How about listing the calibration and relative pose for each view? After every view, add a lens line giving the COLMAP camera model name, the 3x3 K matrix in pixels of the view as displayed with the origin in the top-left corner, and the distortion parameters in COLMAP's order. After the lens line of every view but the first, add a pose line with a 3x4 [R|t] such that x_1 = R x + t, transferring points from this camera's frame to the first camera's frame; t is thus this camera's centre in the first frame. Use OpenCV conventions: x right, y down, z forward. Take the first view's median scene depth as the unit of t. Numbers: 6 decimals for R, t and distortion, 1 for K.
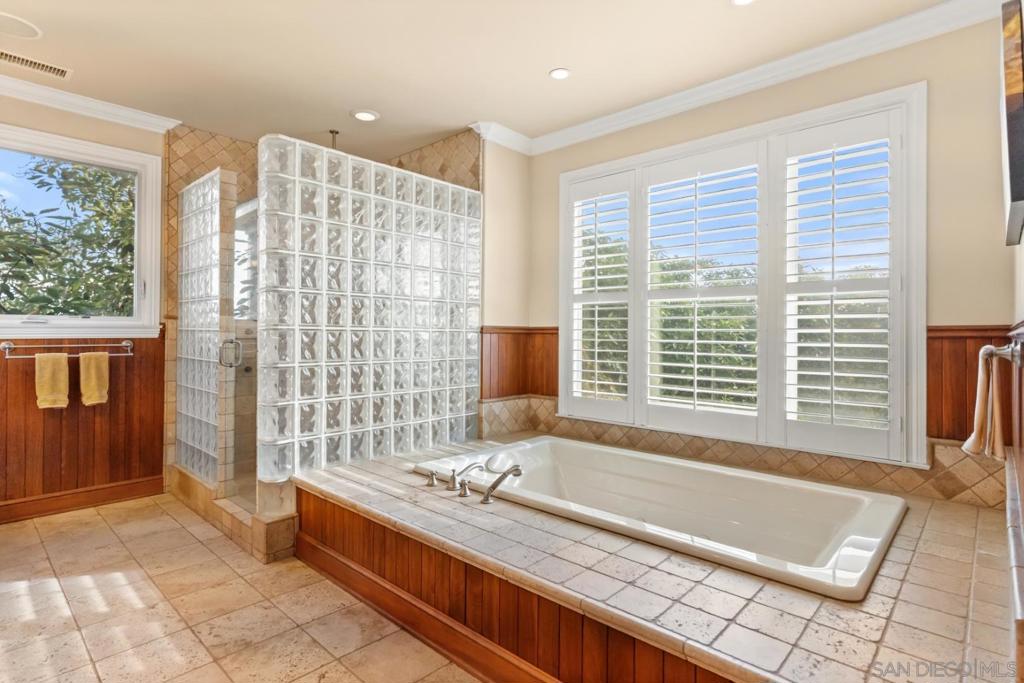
lens RADIAL K [[521.3, 0, 512.0], [0, 521.3, 341.5], [0, 0, 1]] dist [-0.000731, -0.000113]
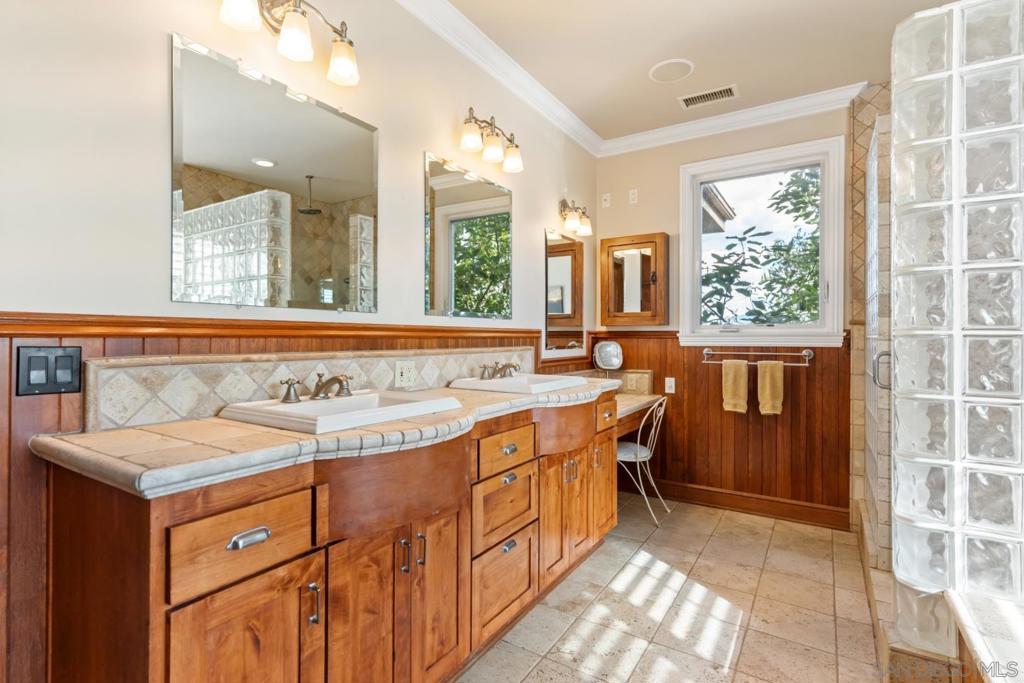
lens RADIAL K [[490.0, 0, 508.0], [0, 490.0, 337.3], [0, 0, 1]] dist [0.002716, 0.000155]
pose [[0.172589, -0.006372, -0.984973, 0.022920], [-0.019614, 0.999759, -0.009904, -0.004923], [0.984799, 0.021029, 0.172422, 0.350605]]
